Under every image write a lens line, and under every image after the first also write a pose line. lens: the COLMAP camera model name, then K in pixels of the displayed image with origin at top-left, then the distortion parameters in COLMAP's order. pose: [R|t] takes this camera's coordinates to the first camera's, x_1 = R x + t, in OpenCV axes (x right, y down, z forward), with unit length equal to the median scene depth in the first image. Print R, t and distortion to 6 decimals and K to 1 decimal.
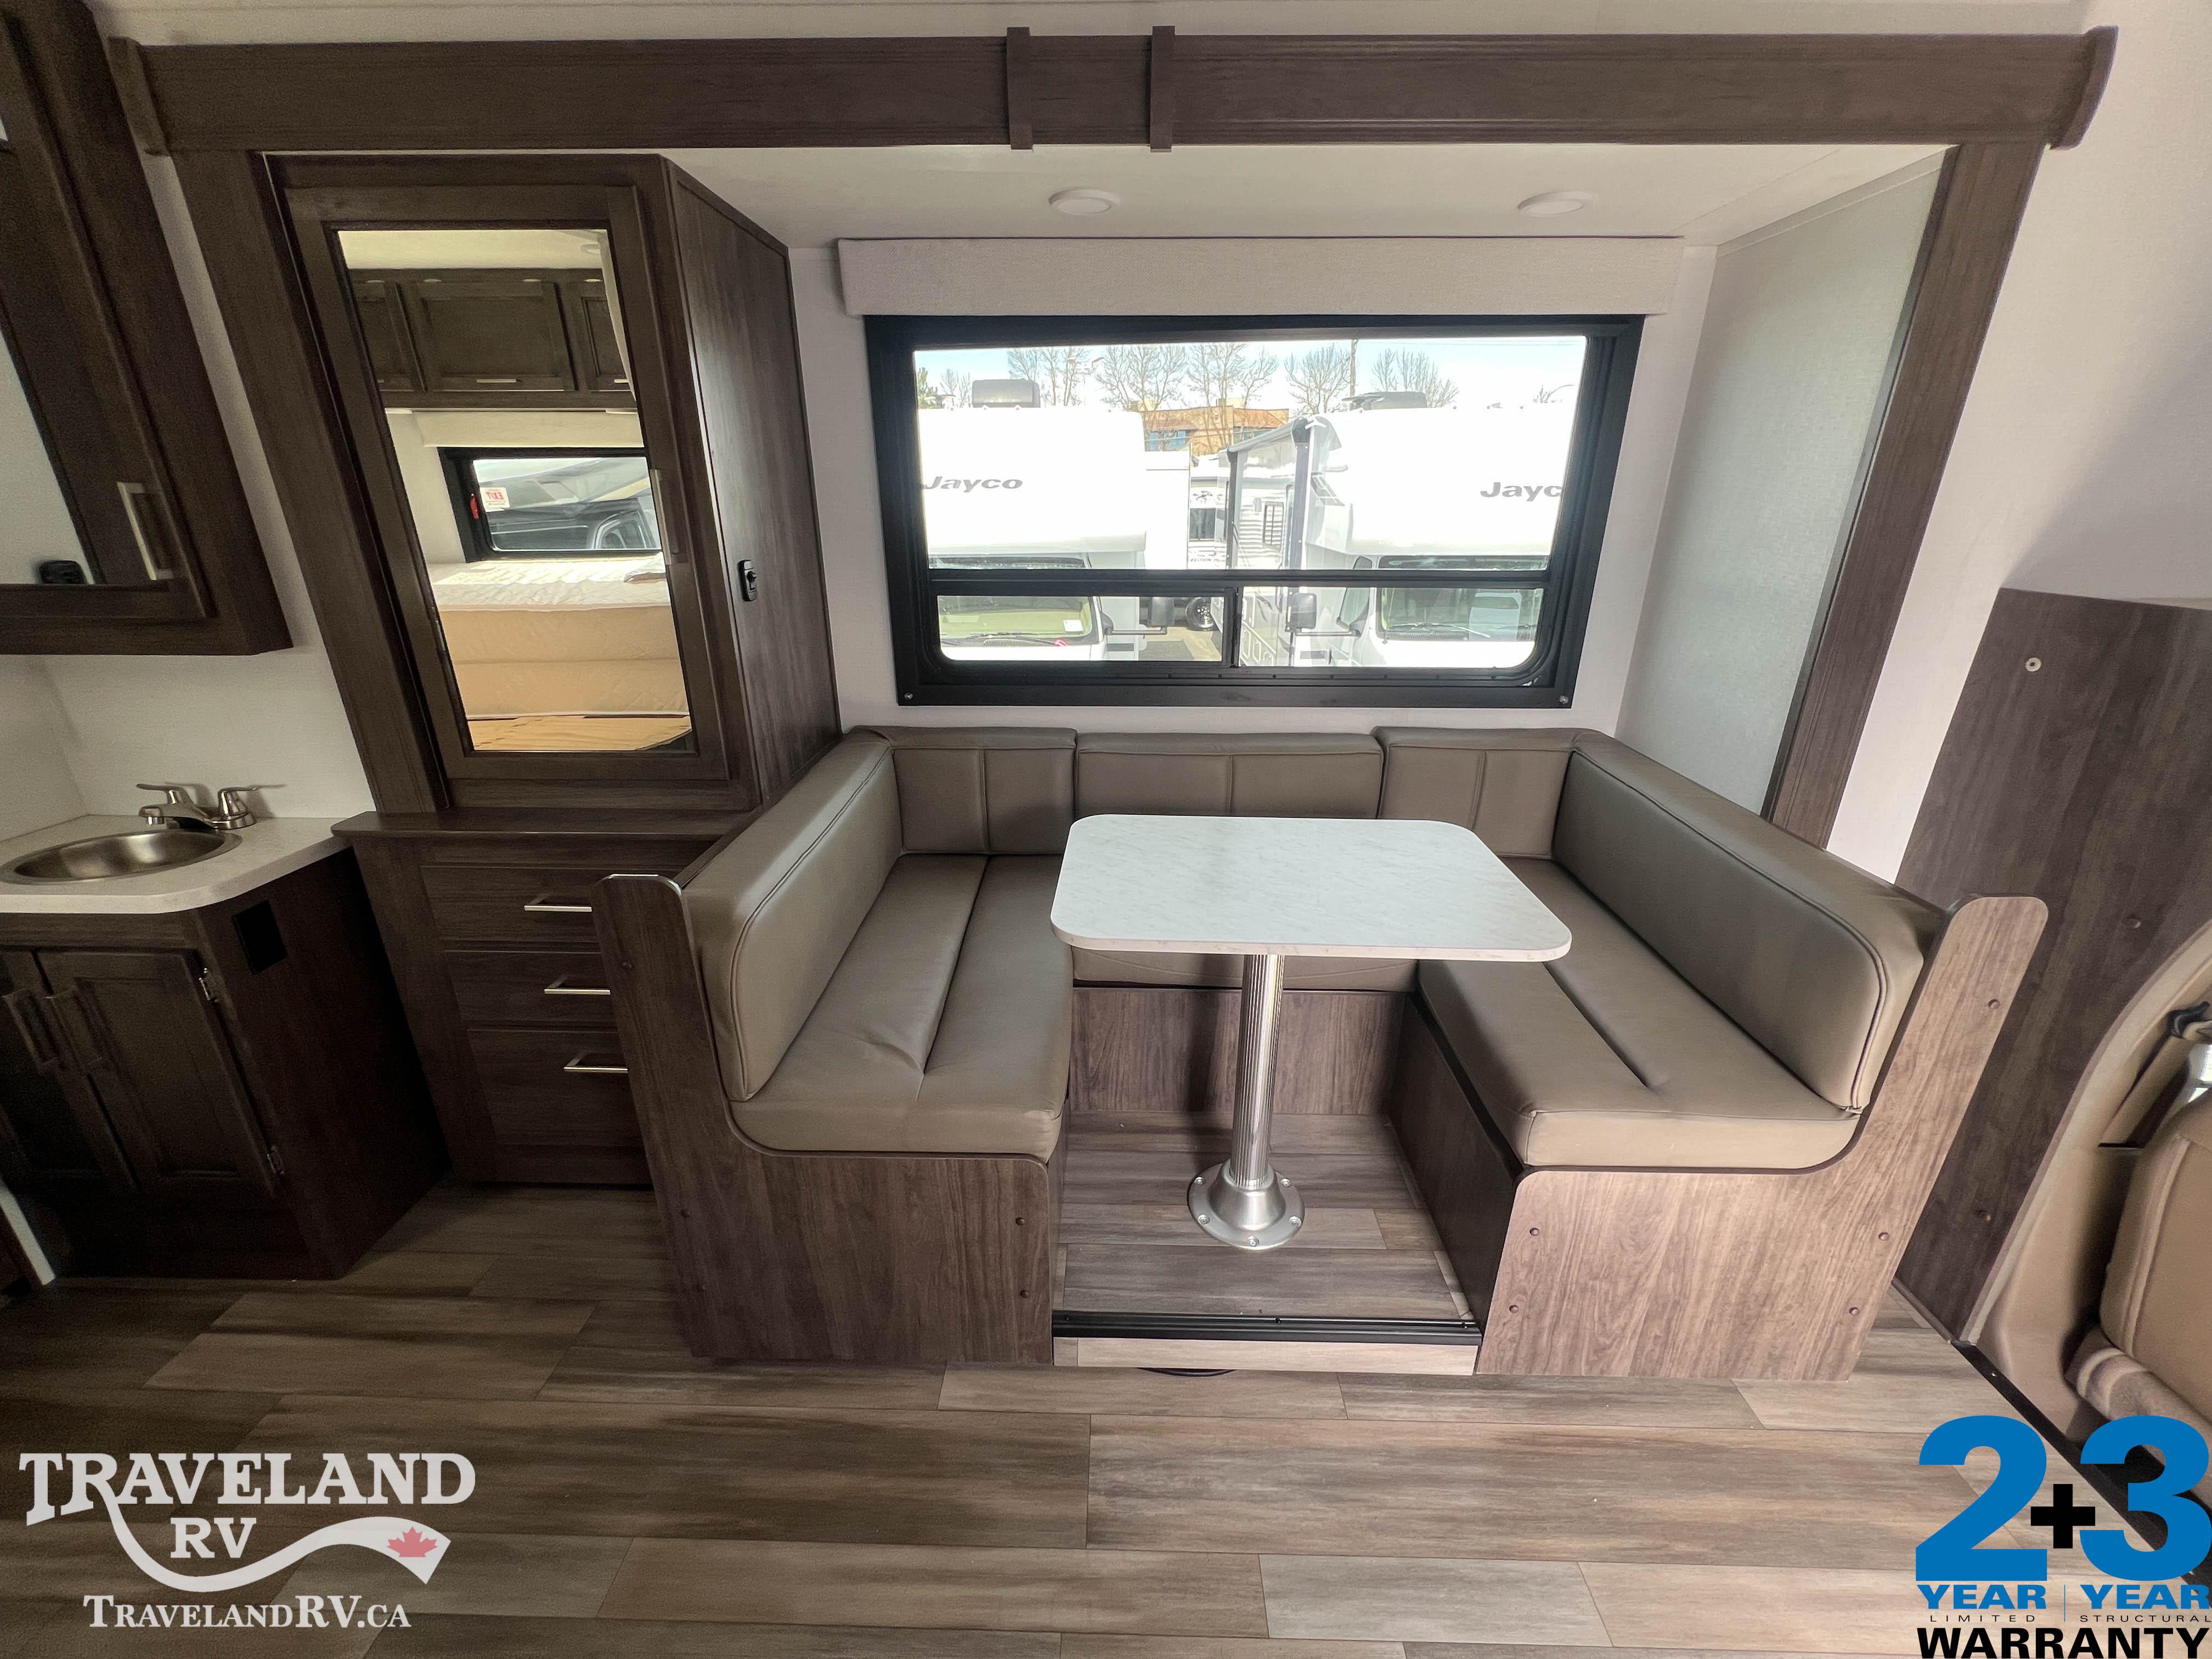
lens RADIAL K [[882.8, 0, 1103.5], [0, 882.8, 827.7], [0, 0, 1]] dist [-0.002693, 0.000253]
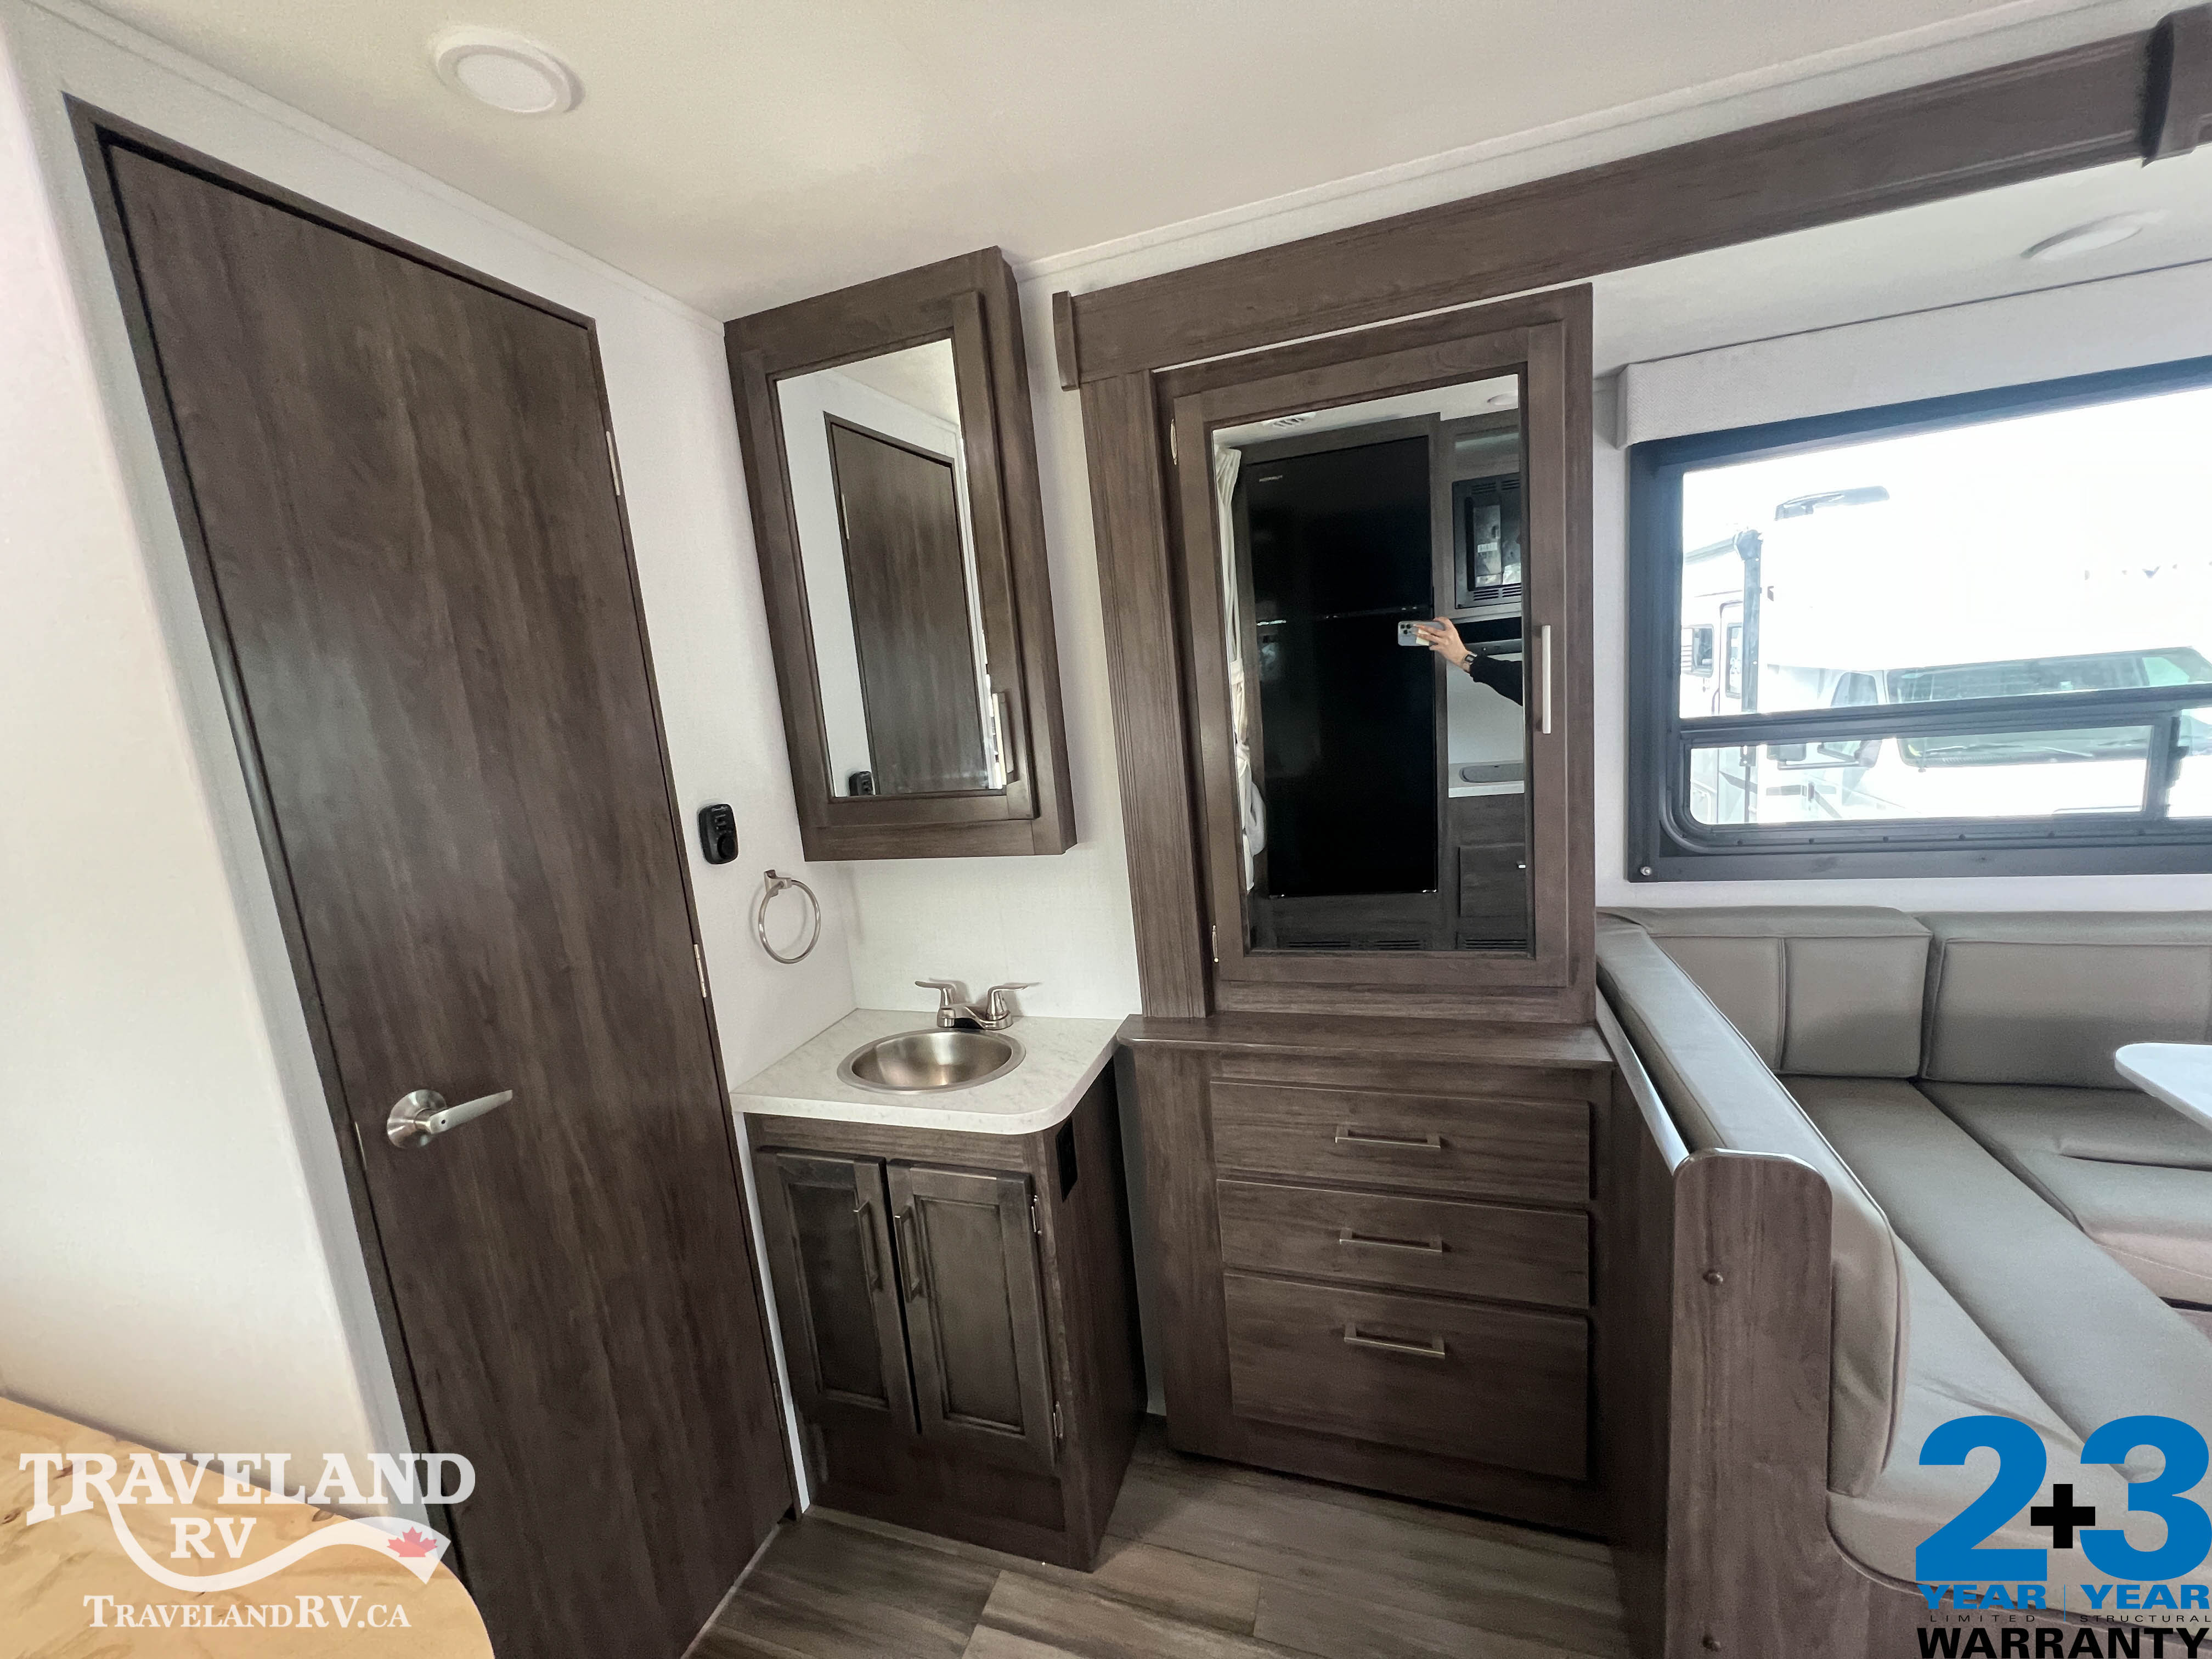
lens RADIAL K [[890.7, 0, 1106.0], [0, 890.7, 829.5], [0, 0, 1]] dist [-0.001135, 0.000179]
pose [[0.947983, -0.040989, -0.315672, -0.568869], [-0.013120, 0.985802, -0.167401, -0.055025], [0.318052, 0.162835, 0.933985, 0.082795]]
